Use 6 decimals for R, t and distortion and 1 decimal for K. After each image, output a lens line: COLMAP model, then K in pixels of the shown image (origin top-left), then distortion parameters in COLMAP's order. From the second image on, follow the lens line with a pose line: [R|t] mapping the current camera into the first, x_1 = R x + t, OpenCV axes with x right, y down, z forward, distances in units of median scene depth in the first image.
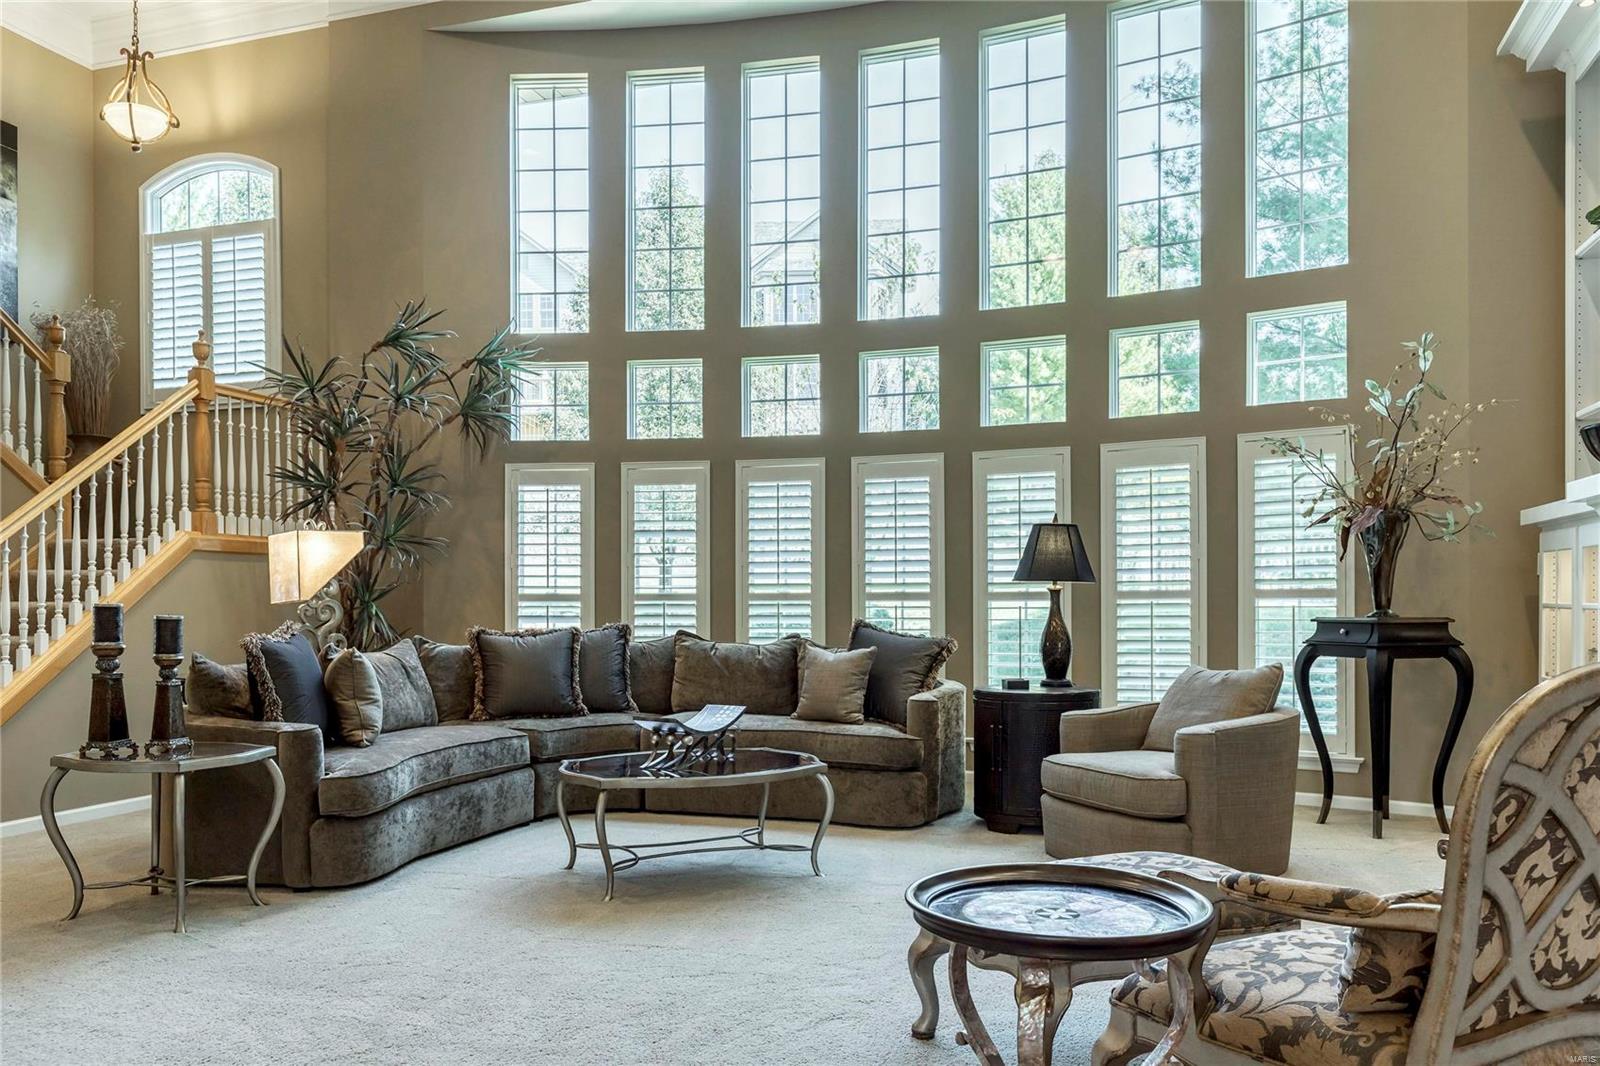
lens RADIAL K [[1183.9, 0, 795.4], [0, 1183.9, 615.3], [0, 0, 1]] dist [-0.009969, 0.003035]
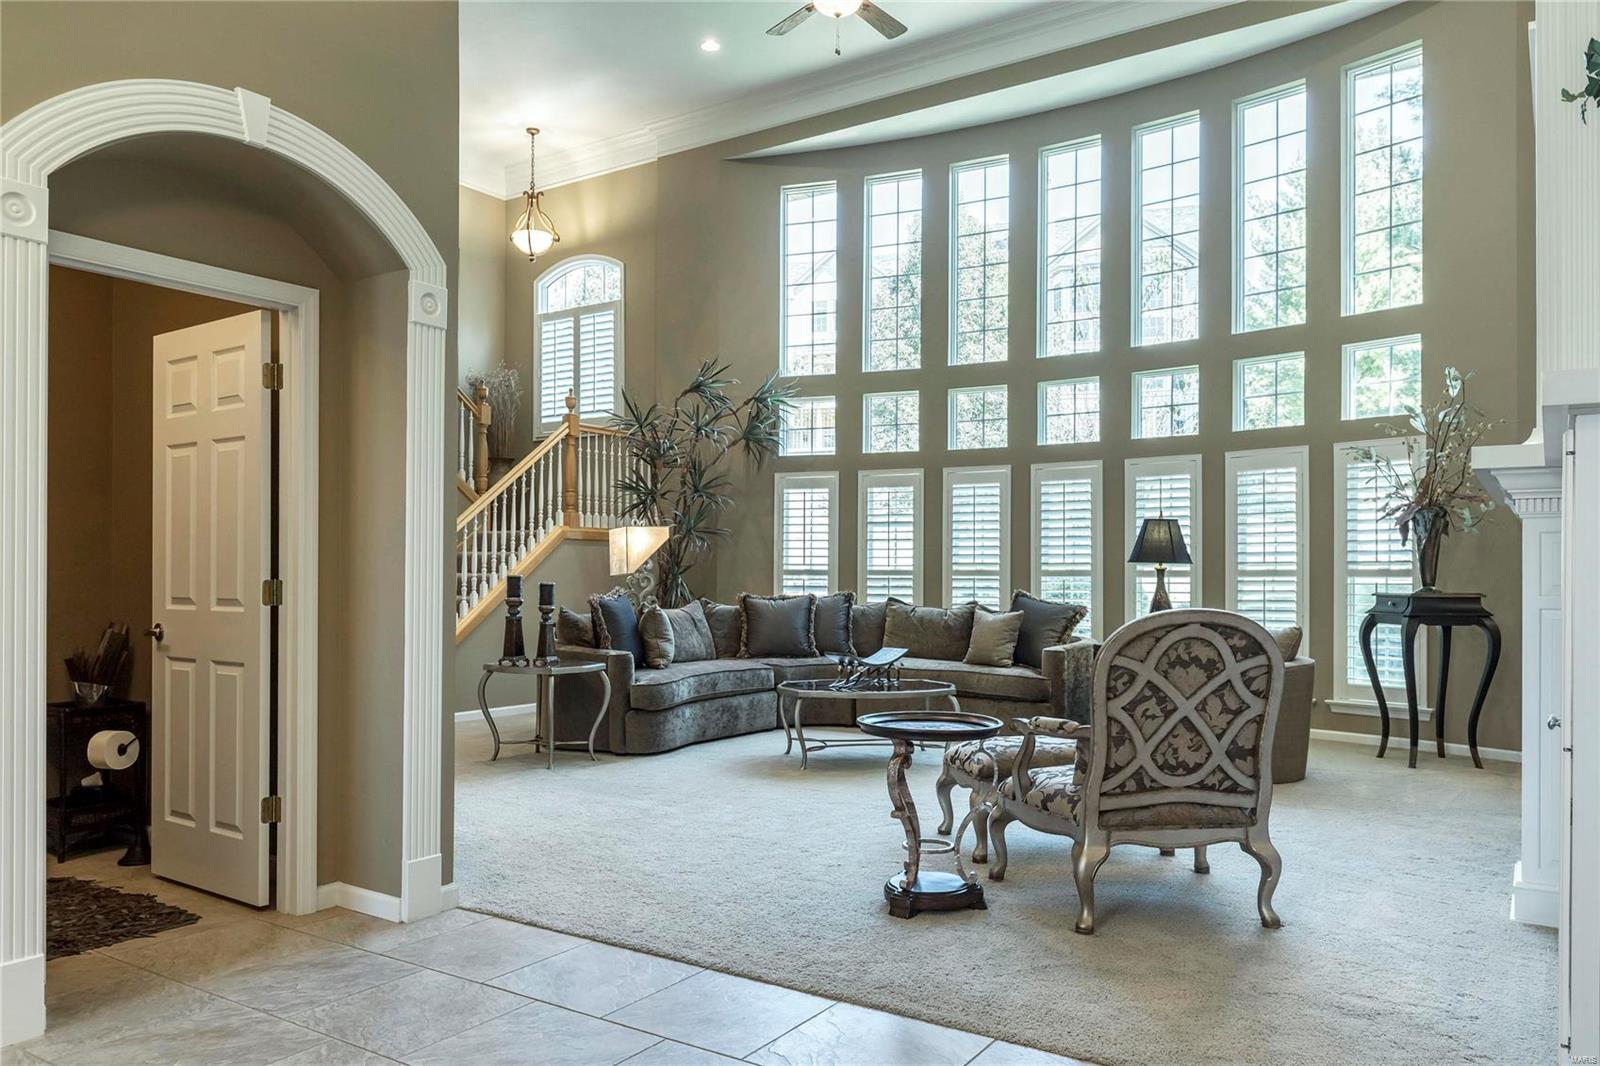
lens RADIAL K [[1133.2, 0, 781.9], [0, 1133.2, 586.2], [0, 0, 1]] dist [-0.011905, -0.006251]
pose [[0.958675, 0.010193, -0.284322, 0.157694], [-0.010960, 0.999939, -0.001109, 0.002763], [0.284293, 0.004179, 0.958728, -0.286084]]
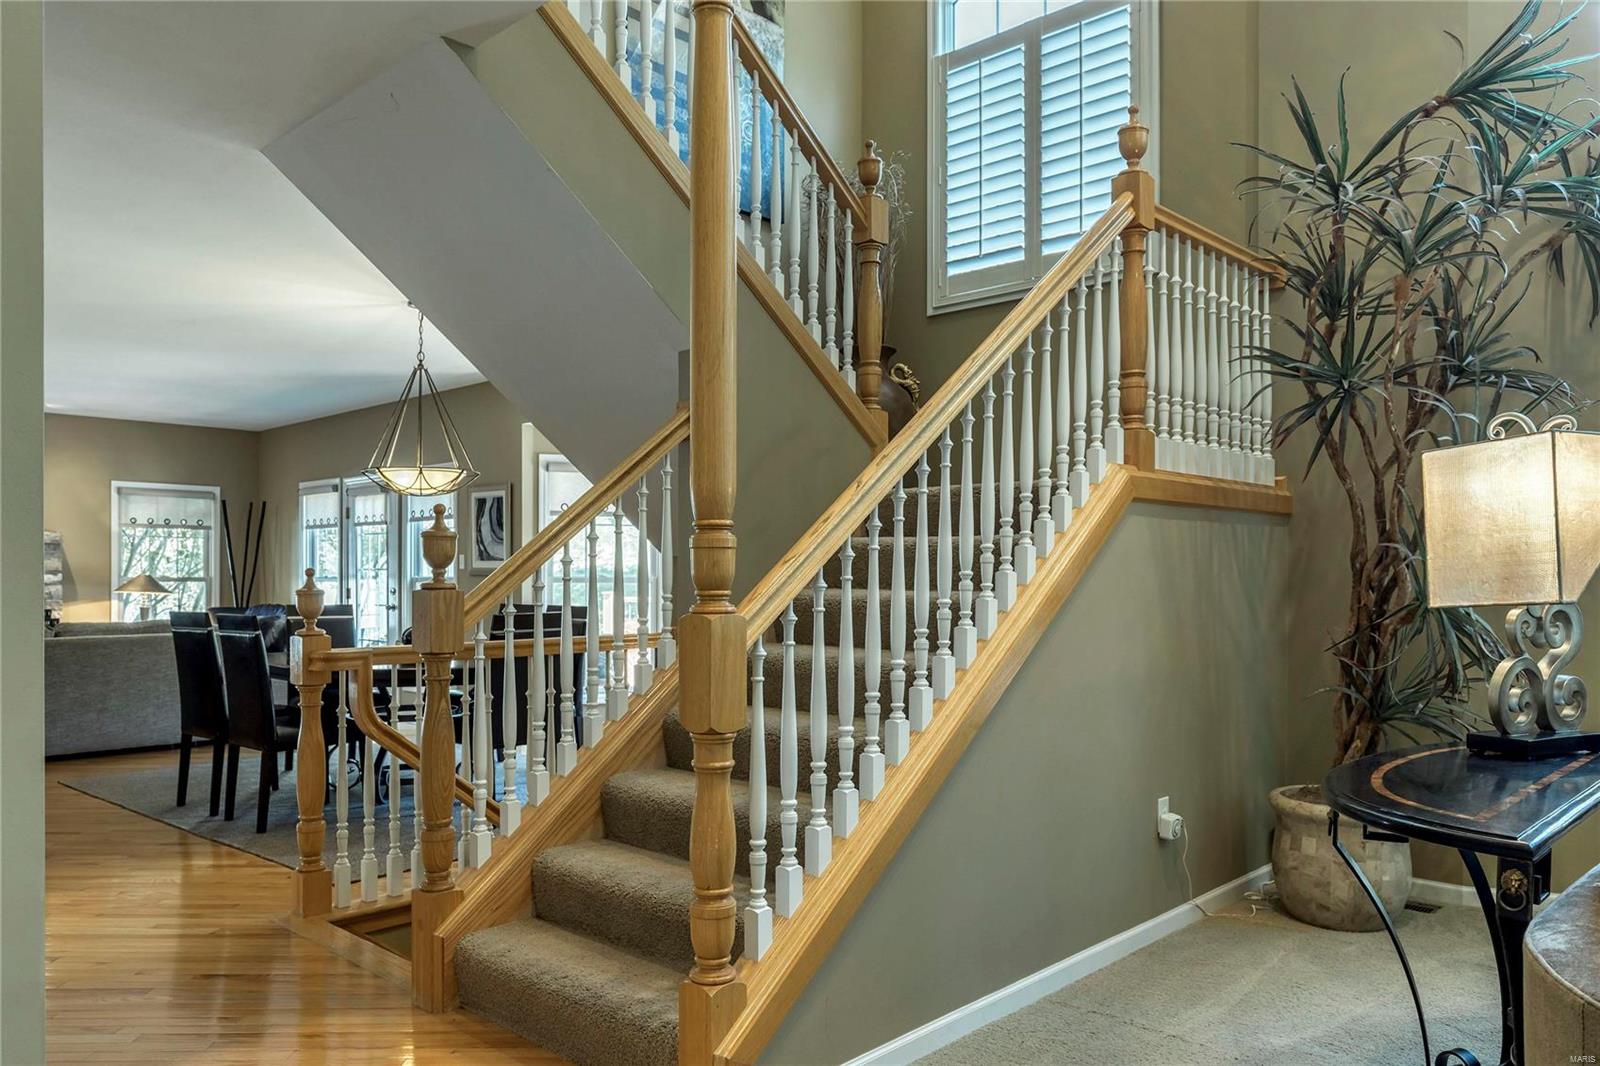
lens RADIAL K [[1133.2, 0, 795.6], [0, 1133.2, 573.8], [0, 0, 1]] dist [-0.011905, -0.006251]
pose [[0.902577, 0.004080, -0.430509, -0.440424], [-0.006662, 0.999968, -0.004490, -0.016726], [0.430477, 0.006921, 0.902575, 0.472870]]
